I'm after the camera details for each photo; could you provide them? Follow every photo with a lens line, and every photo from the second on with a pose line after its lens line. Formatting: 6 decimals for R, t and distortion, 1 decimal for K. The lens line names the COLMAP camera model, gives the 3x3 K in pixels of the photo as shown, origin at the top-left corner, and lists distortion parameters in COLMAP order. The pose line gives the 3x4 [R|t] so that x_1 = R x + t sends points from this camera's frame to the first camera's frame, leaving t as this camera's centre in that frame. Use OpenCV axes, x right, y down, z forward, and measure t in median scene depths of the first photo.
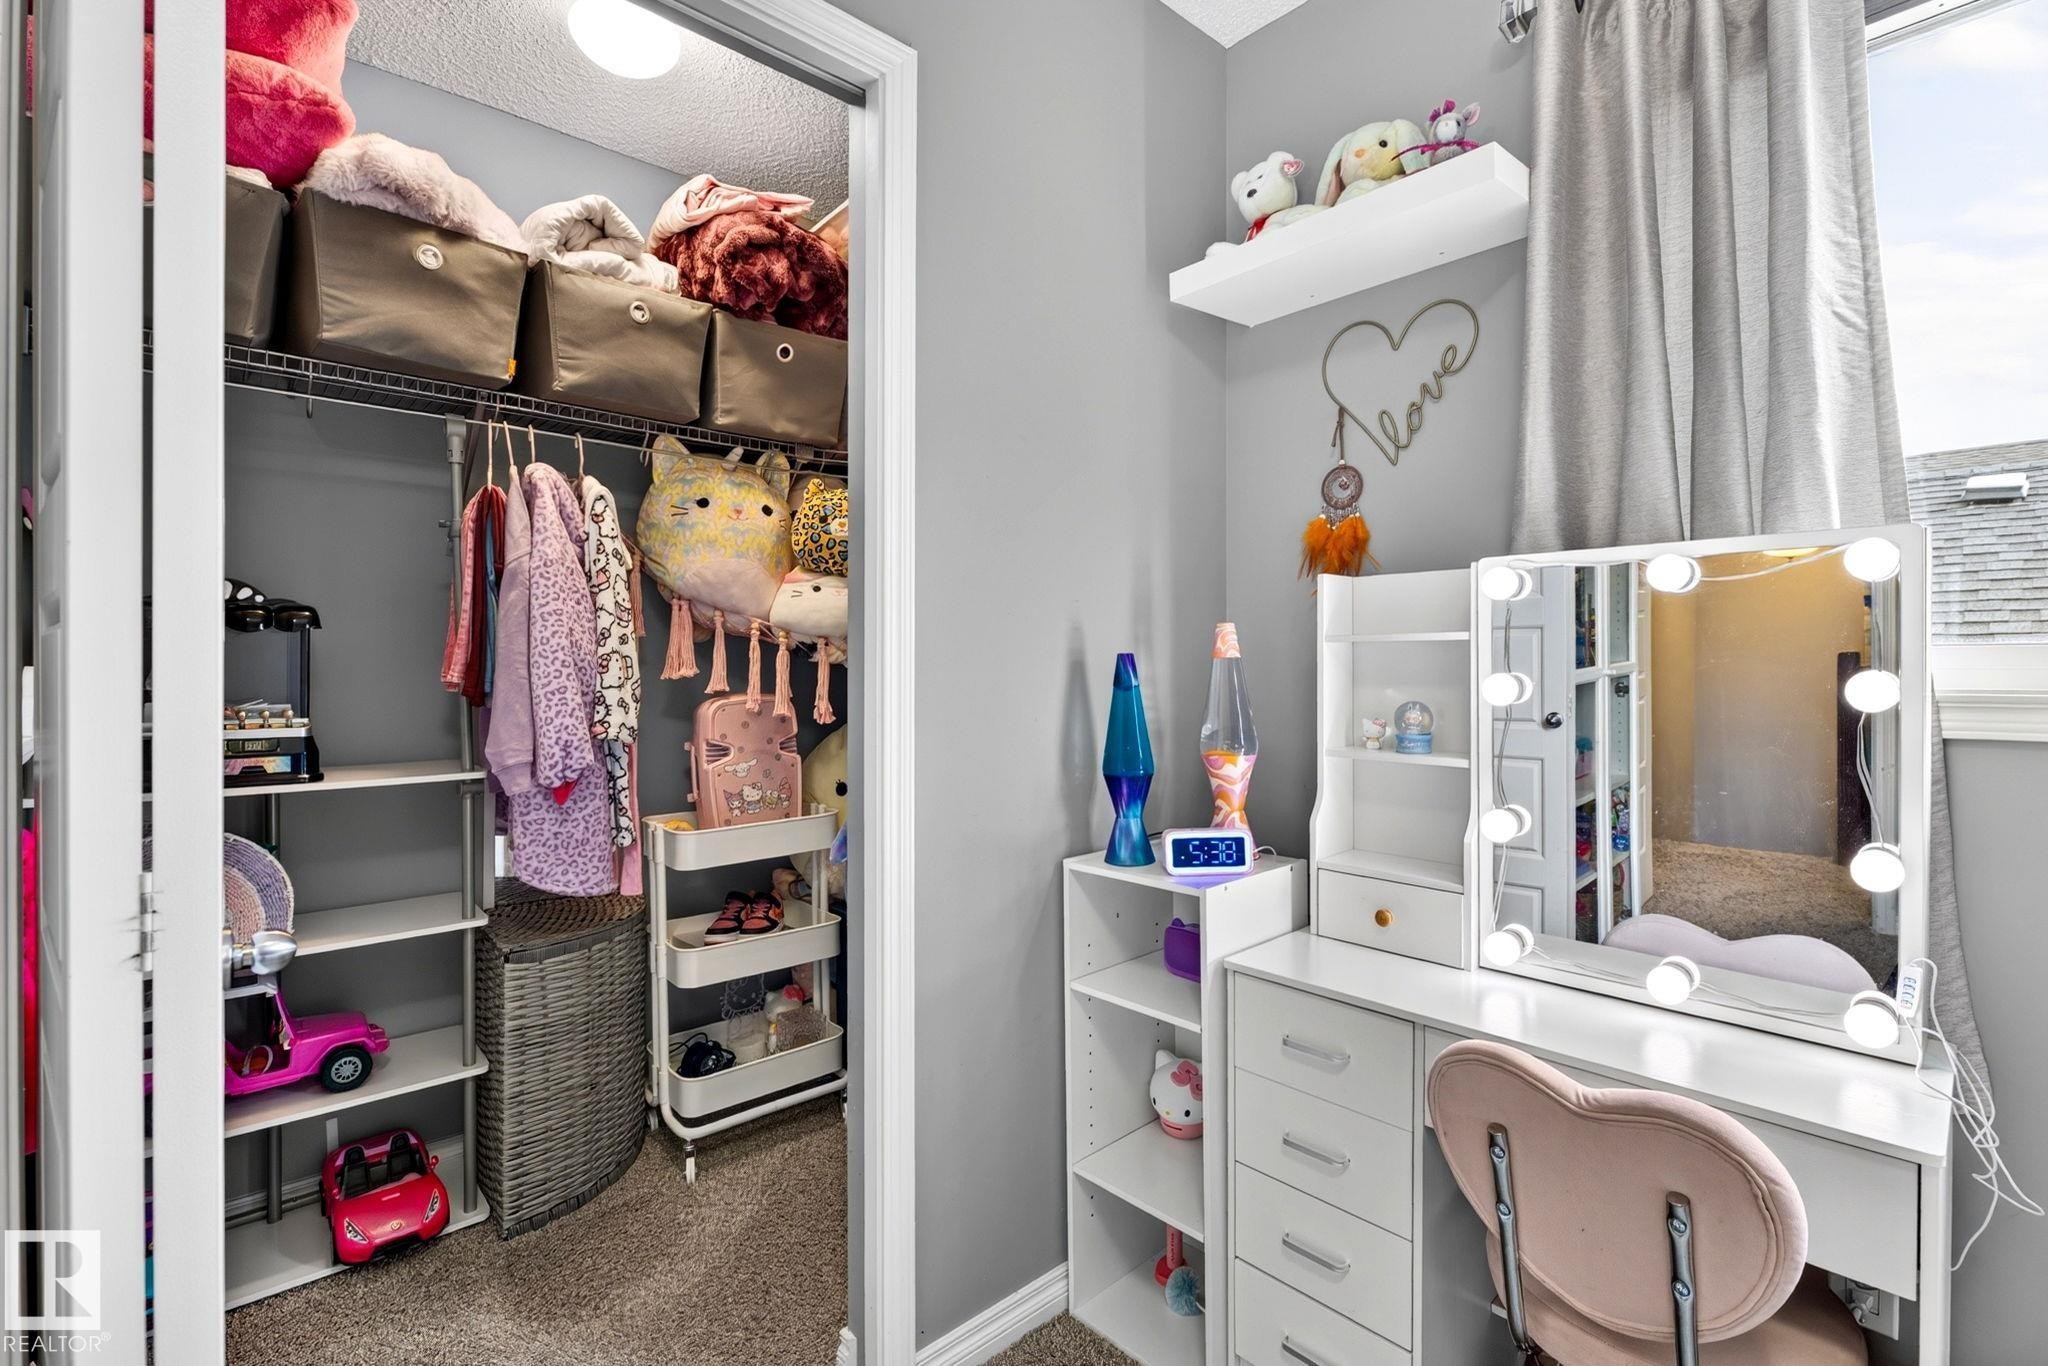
lens RADIAL K [[926.6, 0, 1025.7], [0, 926.6, 671.5], [0, 0, 1]] dist [0.000371, -0.001474]
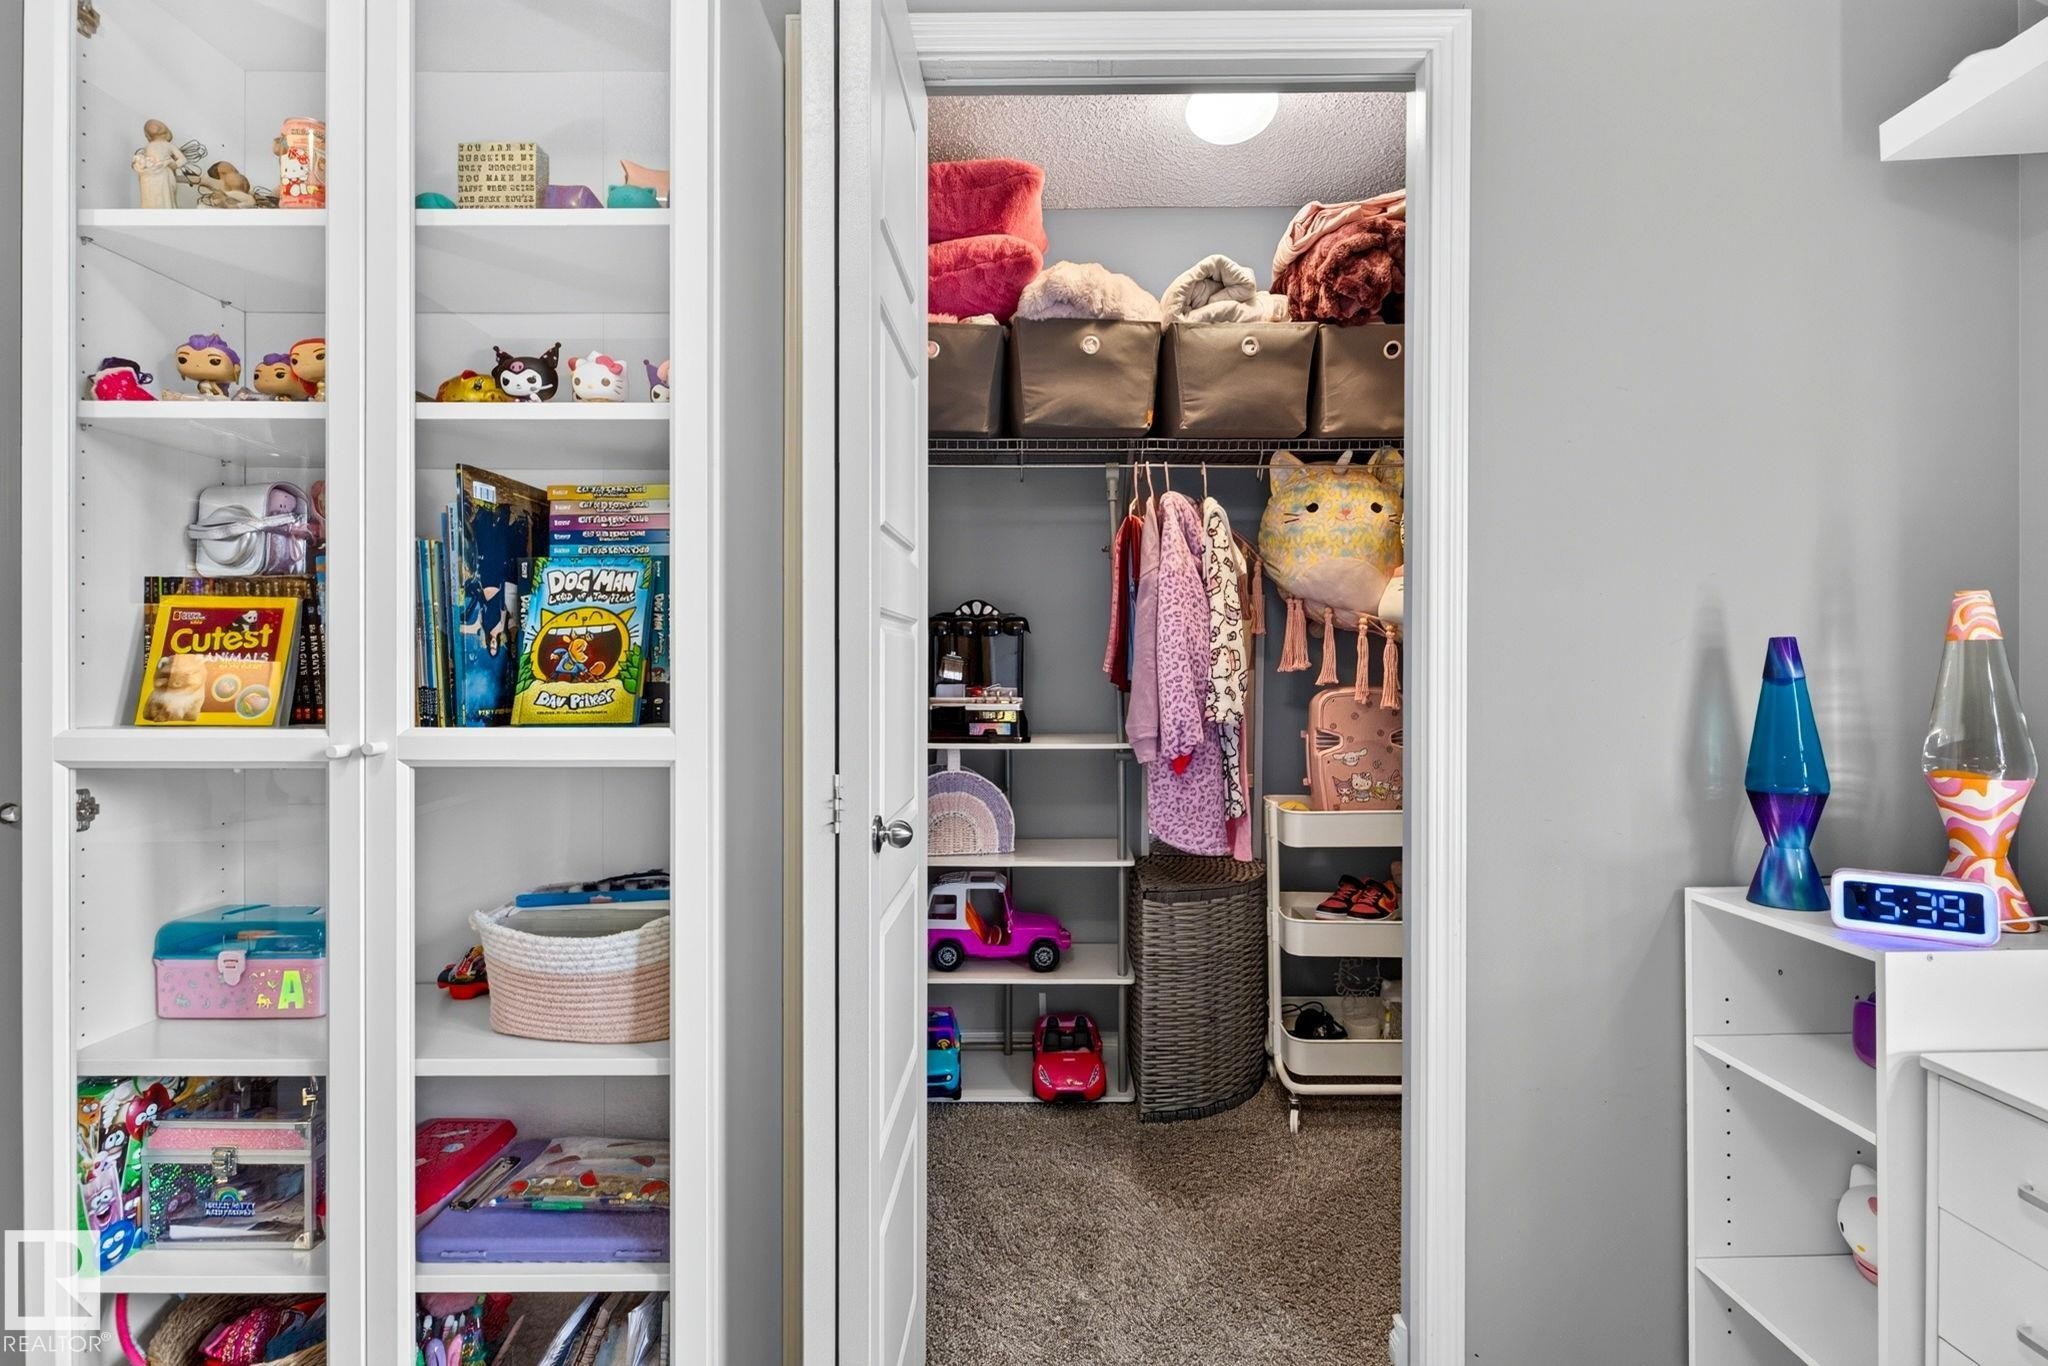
lens RADIAL K [[926.6, 0, 1066.7], [0, 926.6, 676.8], [0, 0, 1]] dist [0.000371, -0.001474]
pose [[0.740092, 0.003908, -0.672494, 0.191600], [-0.002140, 0.999992, 0.003456, 0.012812], [0.672502, -0.001119, 0.740094, 0.014039]]
